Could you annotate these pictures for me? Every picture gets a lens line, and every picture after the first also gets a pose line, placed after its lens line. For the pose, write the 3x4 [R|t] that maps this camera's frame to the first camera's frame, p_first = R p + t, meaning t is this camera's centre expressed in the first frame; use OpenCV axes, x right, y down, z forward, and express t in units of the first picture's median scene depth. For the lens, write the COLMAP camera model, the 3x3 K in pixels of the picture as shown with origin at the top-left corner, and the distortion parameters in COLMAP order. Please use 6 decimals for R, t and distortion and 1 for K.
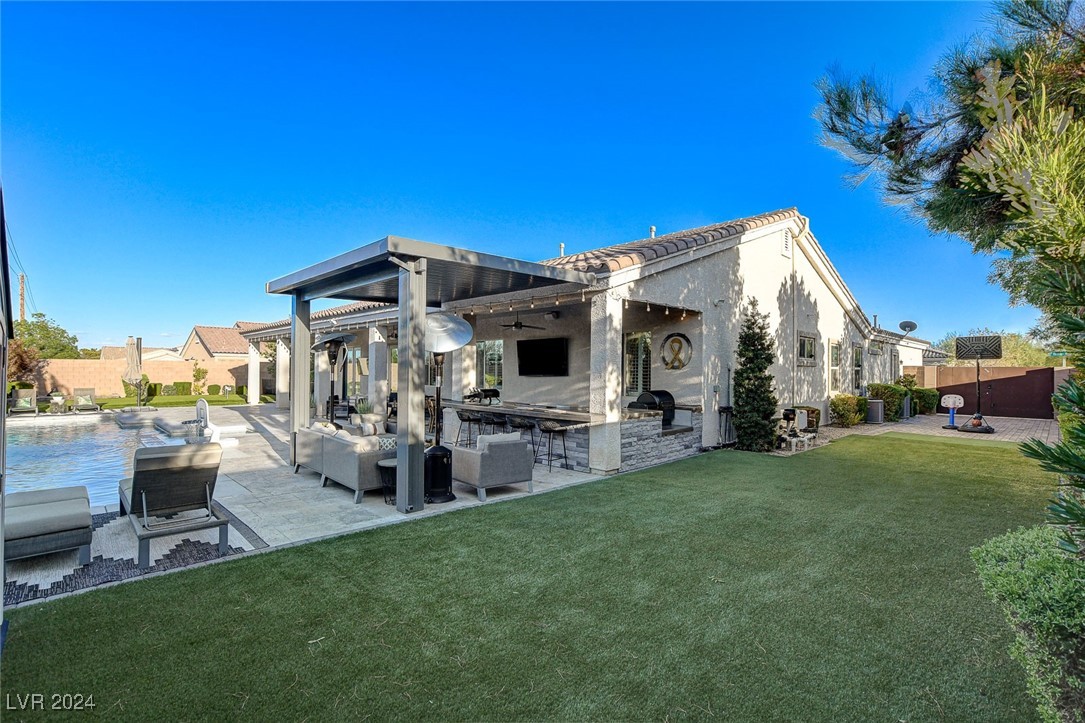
lens RADIAL K [[506.5, 0, 545.1], [0, 506.5, 367.4], [0, 0, 1]] dist [-0.015279, 0.001598]
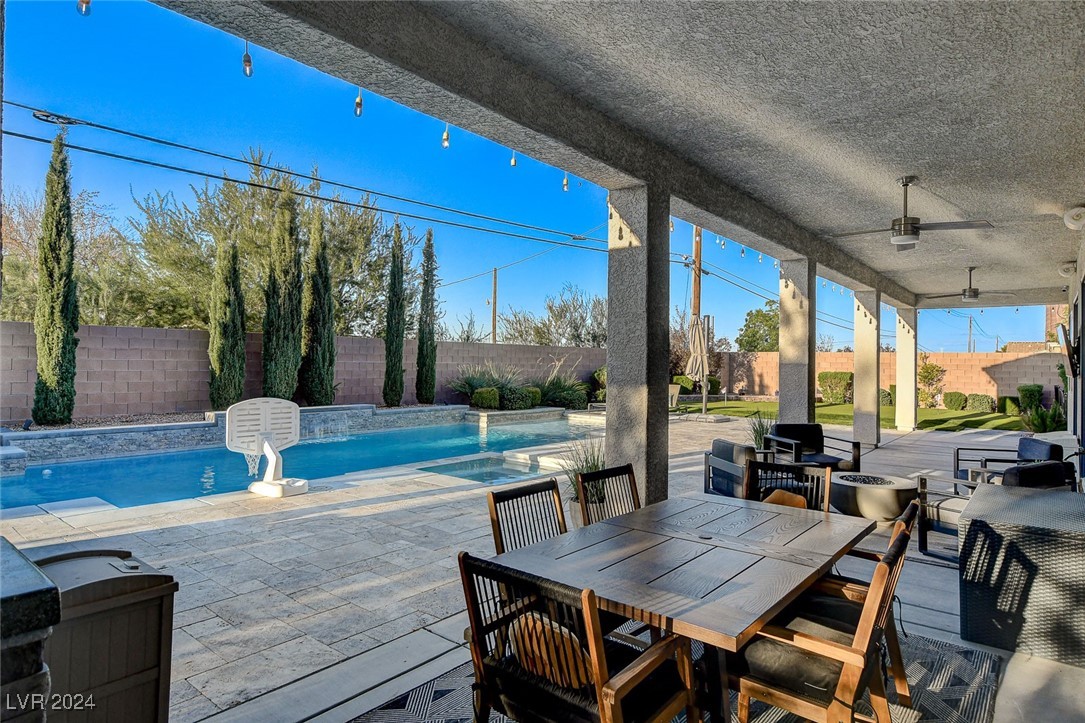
lens RADIAL K [[610.8, 0, 537.1], [0, 610.8, 355.5], [0, 0, 1]] dist [0.006398, 0.001439]
pose [[0.102493, -0.013151, -0.994647, 0.017521], [-0.011441, 0.999831, -0.014398, 0.021552], [0.994668, 0.012856, 0.102325, 1.246064]]
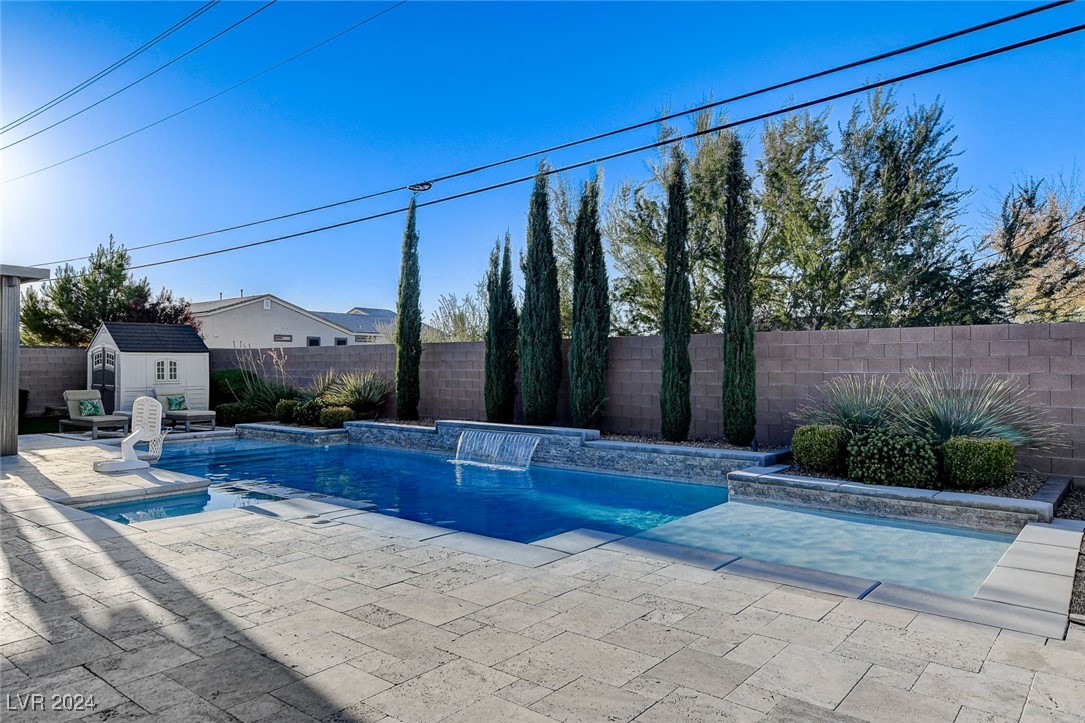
lens RADIAL K [[713.0, 0, 545.2], [0, 713.0, 357.8], [0, 0, 1]] dist [0.012763, 0.002530]
pose [[-0.994245, -0.006105, -0.106952, -1.154739], [-0.004414, 0.999862, -0.016038, 0.018788], [0.107035, -0.015473, -0.994135, 2.102492]]
